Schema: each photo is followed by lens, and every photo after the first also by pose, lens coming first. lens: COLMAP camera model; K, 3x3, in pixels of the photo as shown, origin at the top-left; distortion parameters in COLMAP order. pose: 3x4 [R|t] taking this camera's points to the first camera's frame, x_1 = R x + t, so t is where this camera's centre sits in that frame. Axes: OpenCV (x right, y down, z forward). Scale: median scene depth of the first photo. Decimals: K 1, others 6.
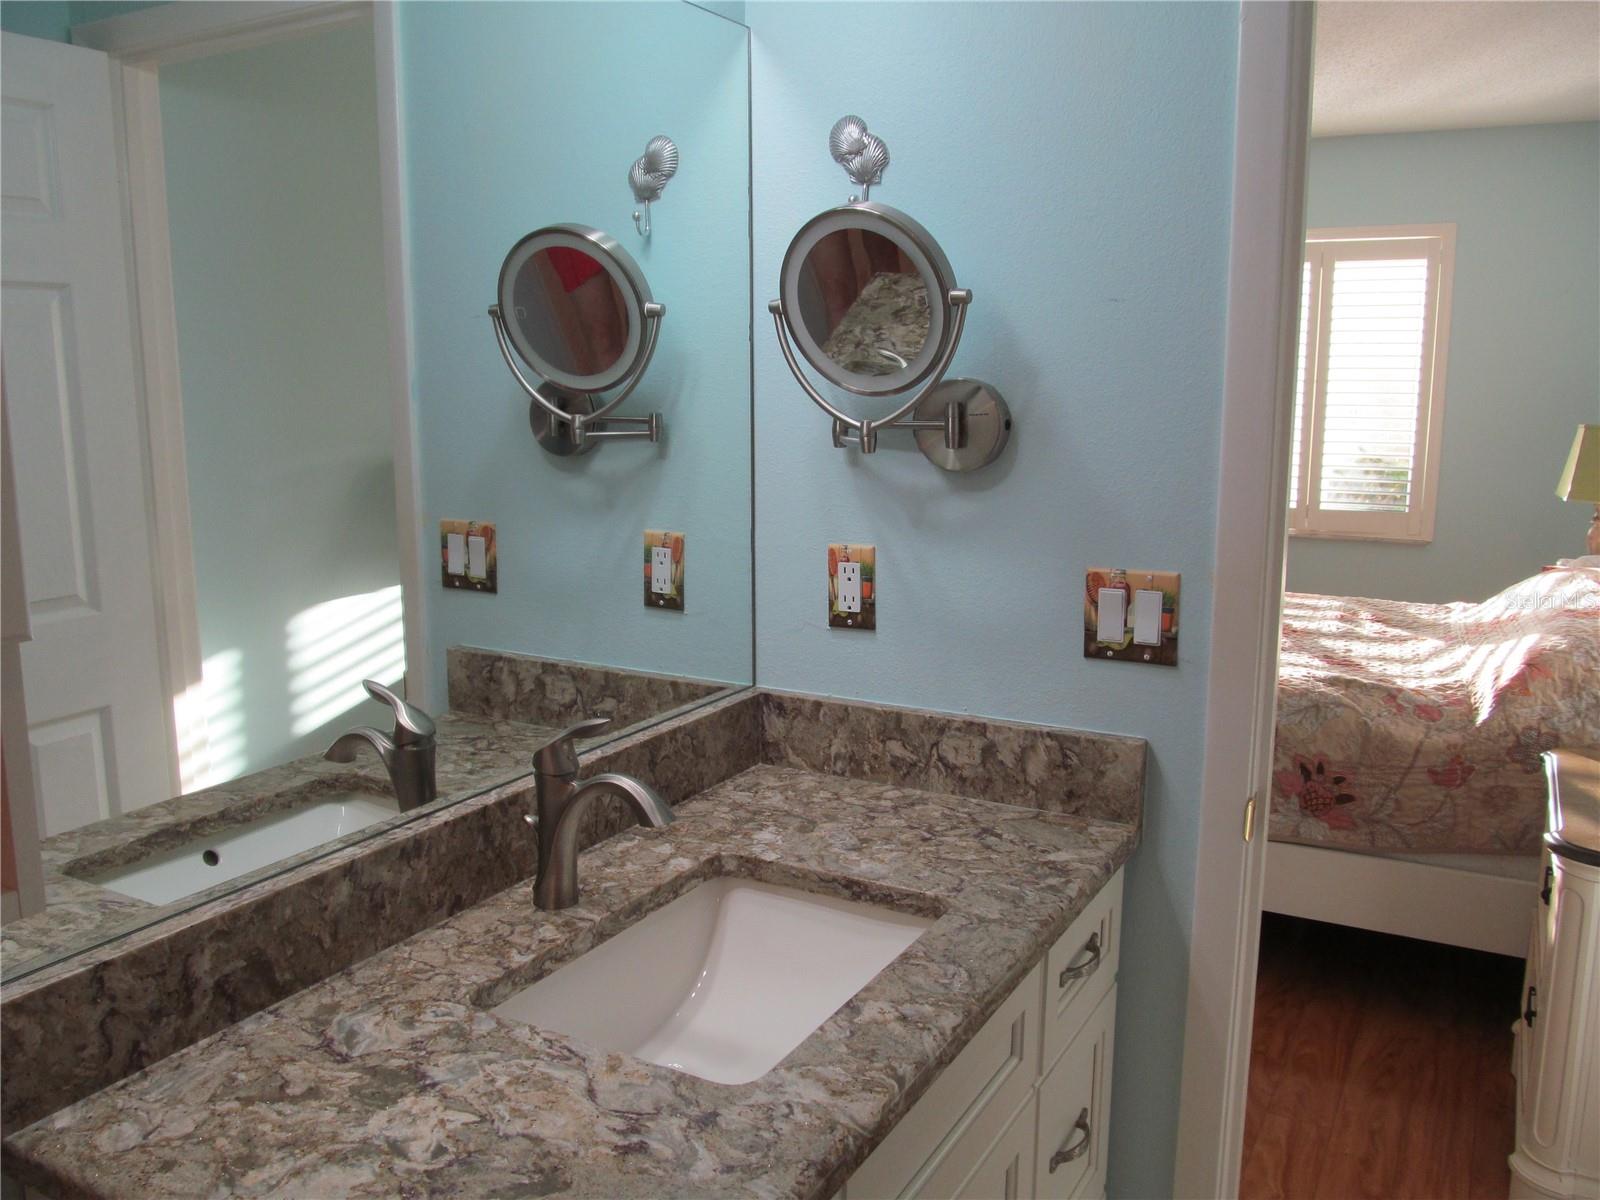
lens RADIAL K [[1316.6, 0, 795.4], [0, 1316.6, 592.4], [0, 0, 1]] dist [-0.073395, 0.037554]
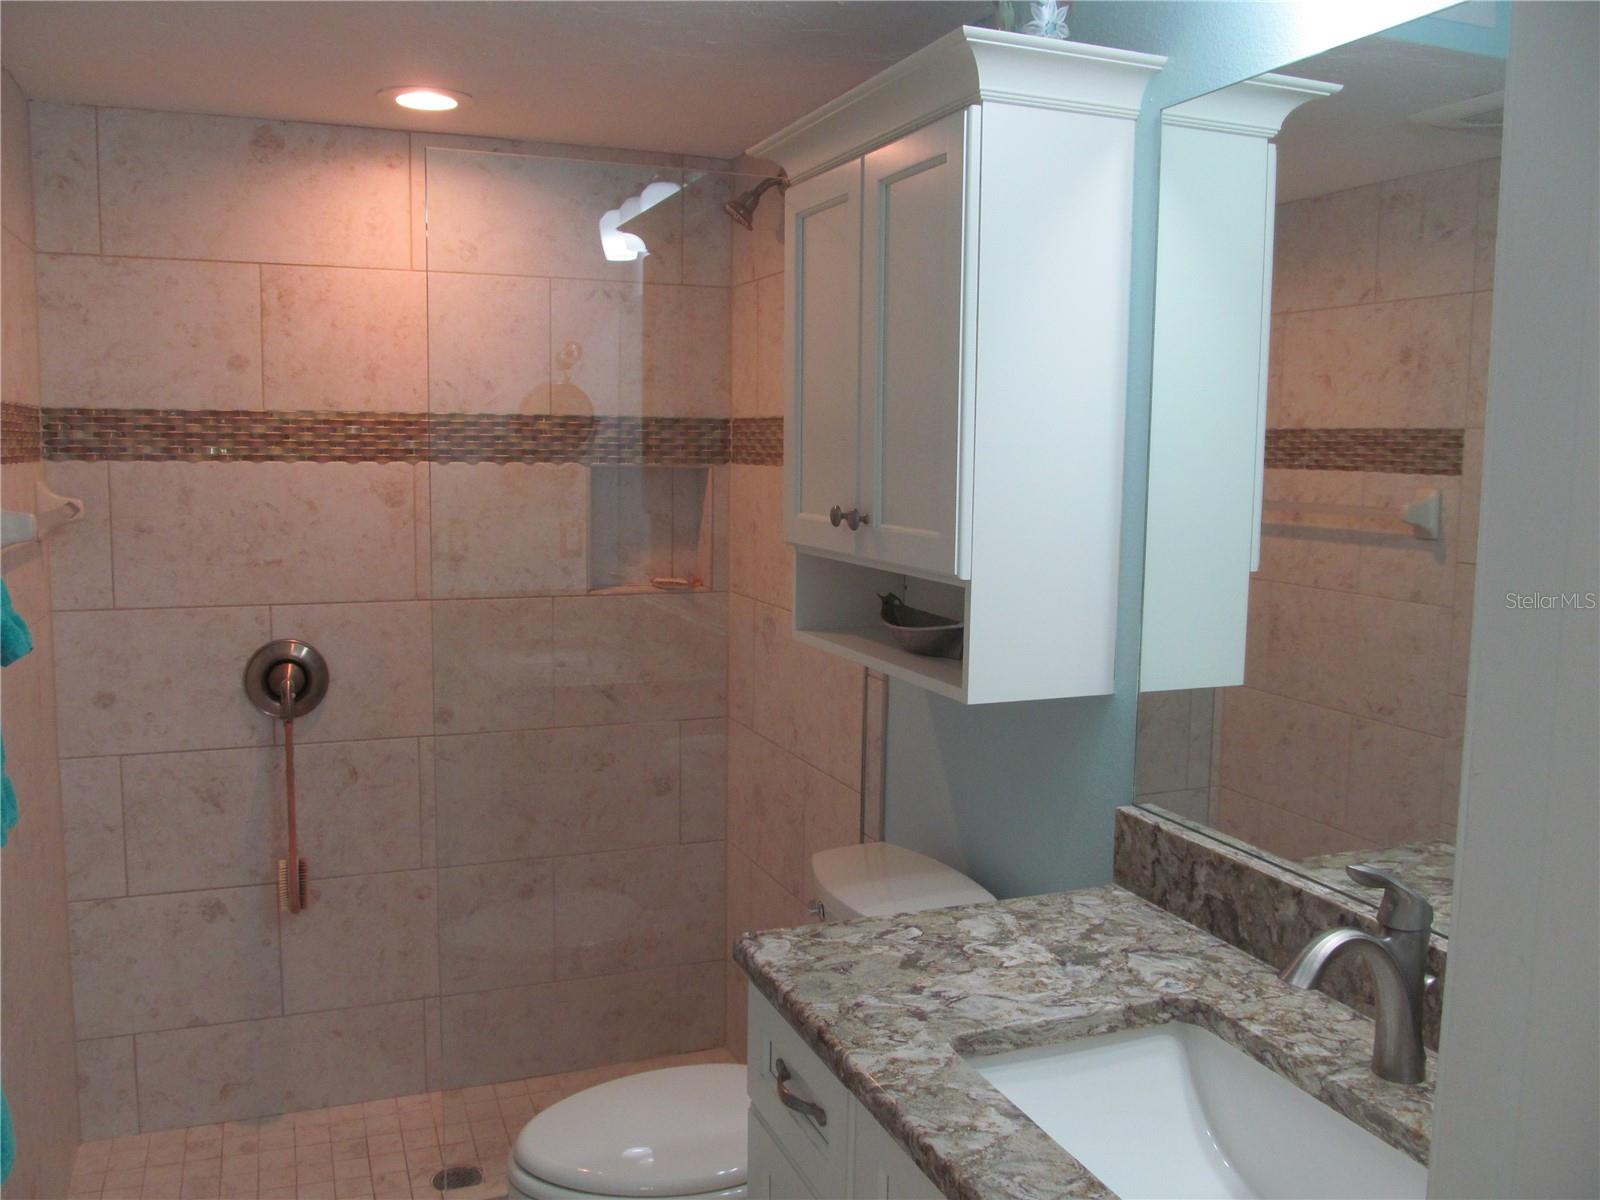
lens RADIAL K [[1316.6, 0, 795.4], [0, 1316.6, 592.4], [0, 0, 1]] dist [-0.073395, 0.037554]
pose [[-0.623167, 0.081396, -0.777841, 0.906209], [-0.147028, 0.964644, 0.218736, -0.262146], [0.768144, 0.250673, -0.589167, 1.392881]]
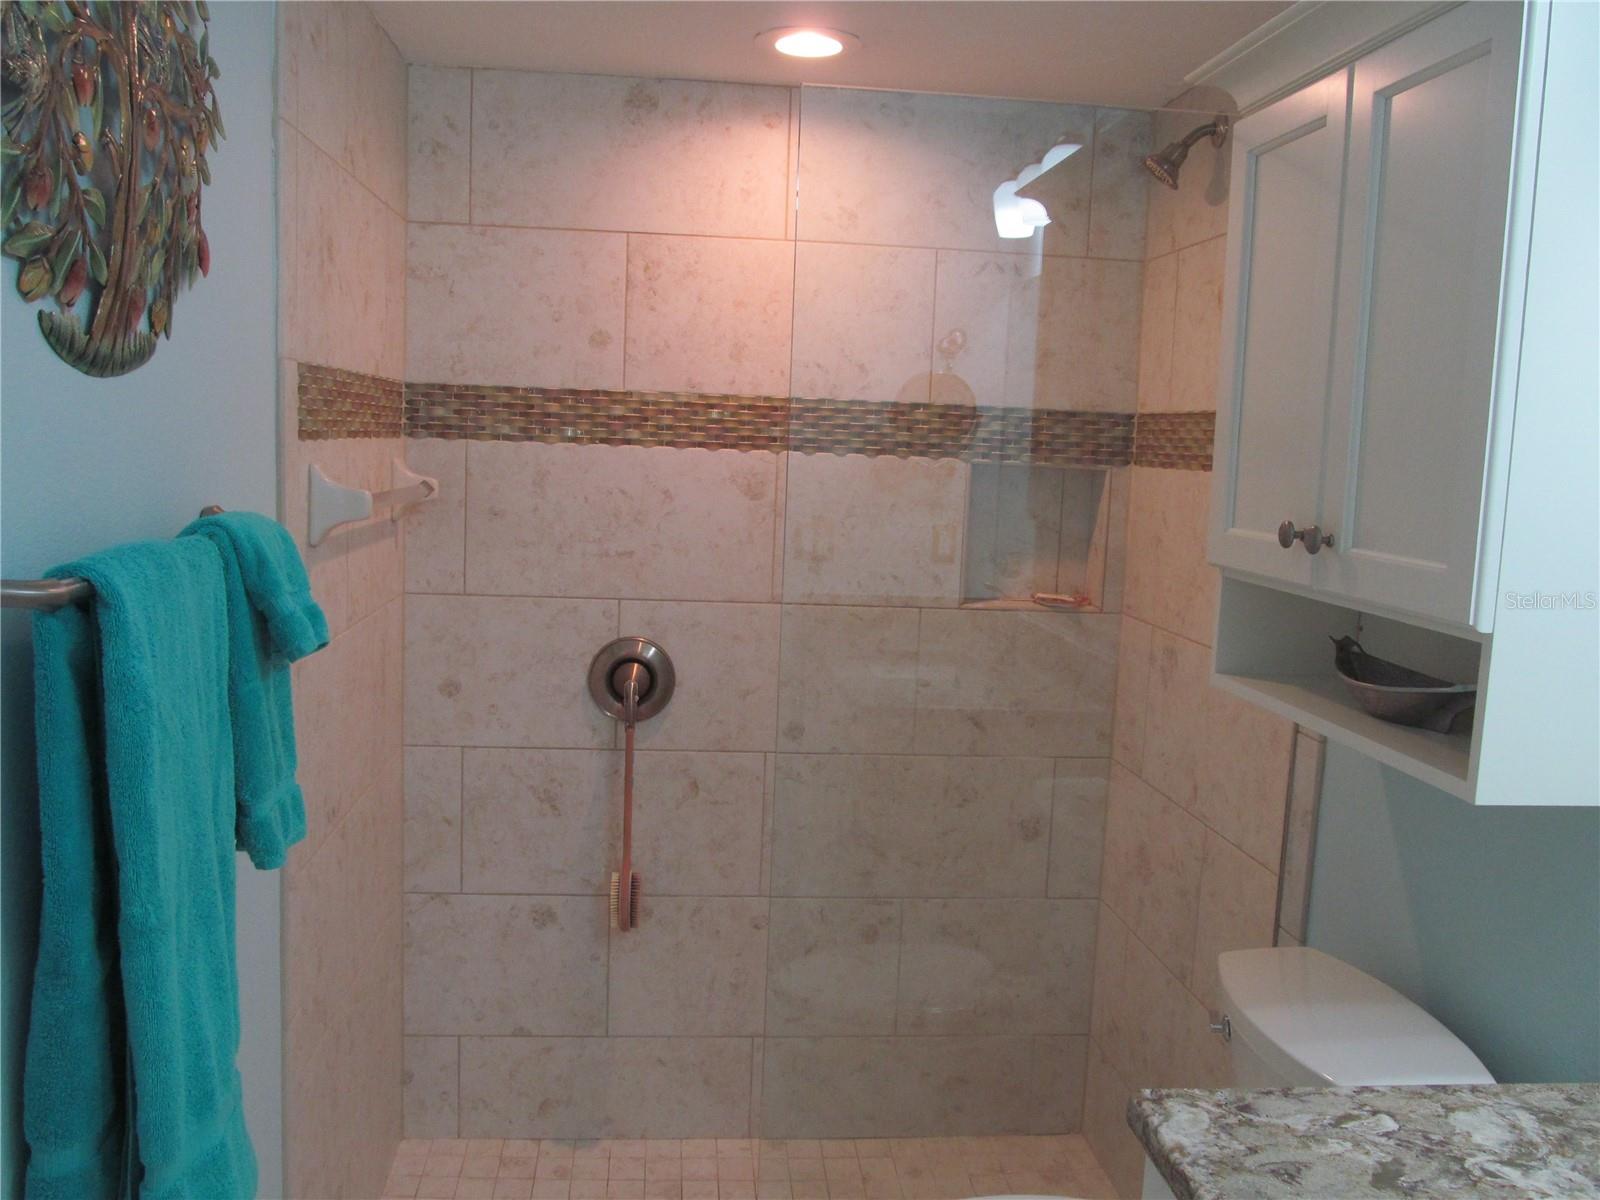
lens RADIAL K [[1321.4, 0, 806.7], [0, 1321.4, 608.2], [0, 0, 1]] dist [-0.080936, 0.043283]
pose [[-0.810821, 0.044892, -0.583570, 0.683819], [-0.139044, 0.953737, 0.266558, -0.200829], [0.568538, 0.297273, -0.767068, 1.142468]]
